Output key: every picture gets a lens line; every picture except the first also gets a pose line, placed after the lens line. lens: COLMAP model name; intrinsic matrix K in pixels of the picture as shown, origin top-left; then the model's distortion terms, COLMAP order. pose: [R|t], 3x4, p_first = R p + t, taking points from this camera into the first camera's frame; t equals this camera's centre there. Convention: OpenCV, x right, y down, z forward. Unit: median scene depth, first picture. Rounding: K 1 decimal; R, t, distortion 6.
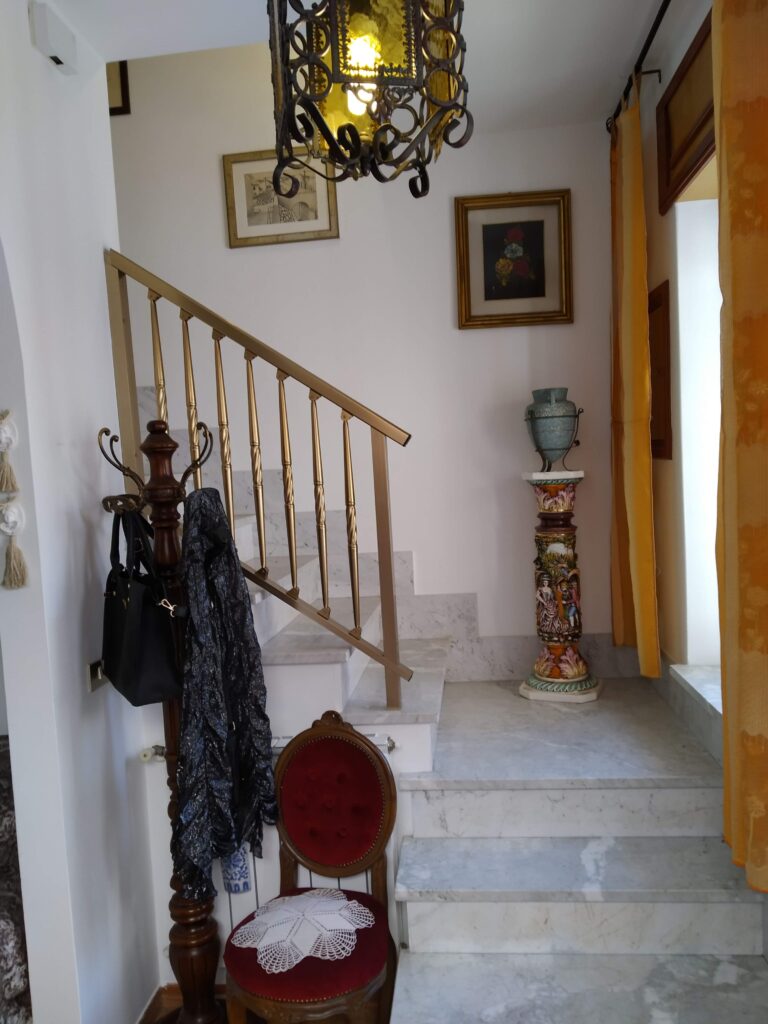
lens RADIAL K [[802.5, 0, 381.2], [0, 802.5, 511.4], [0, 0, 1]] dist [0.010296, -0.000186]
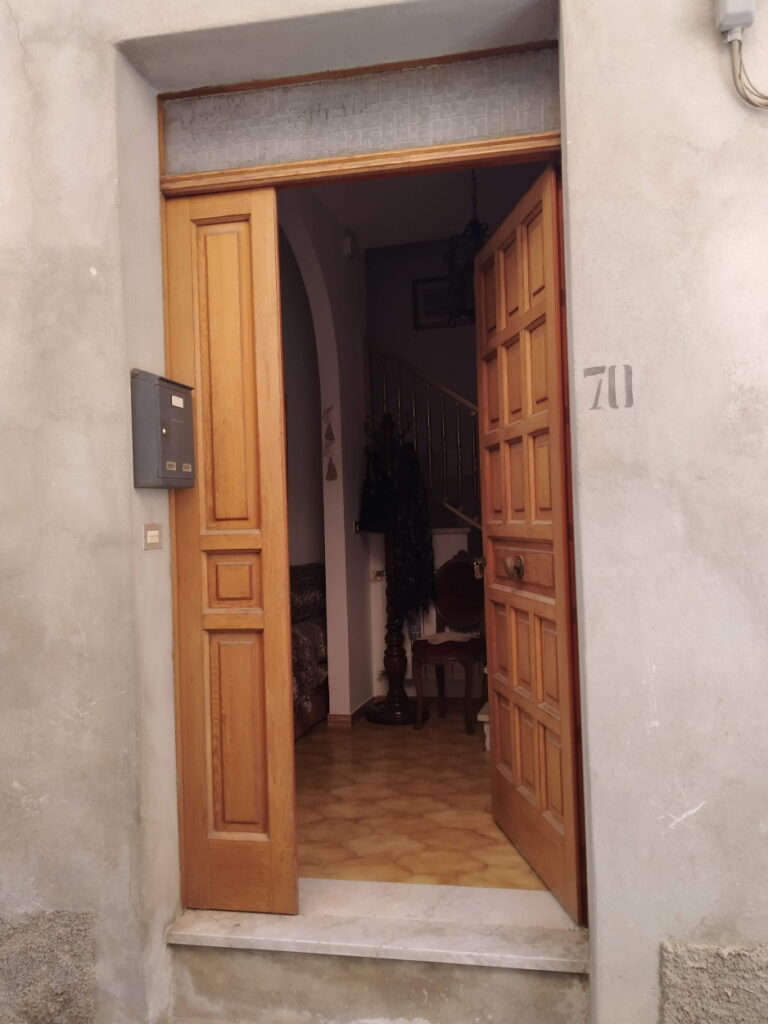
lens RADIAL K [[802.0, 0, 385.0], [0, 802.0, 511.9], [0, 0, 1]] dist [0.006705, 0.000330]
pose [[0.984519, 0.025556, -0.173406, 0.099960], [-0.037061, 0.997297, -0.063437, 0.287202], [0.171316, 0.068882, 0.982805, -1.115804]]
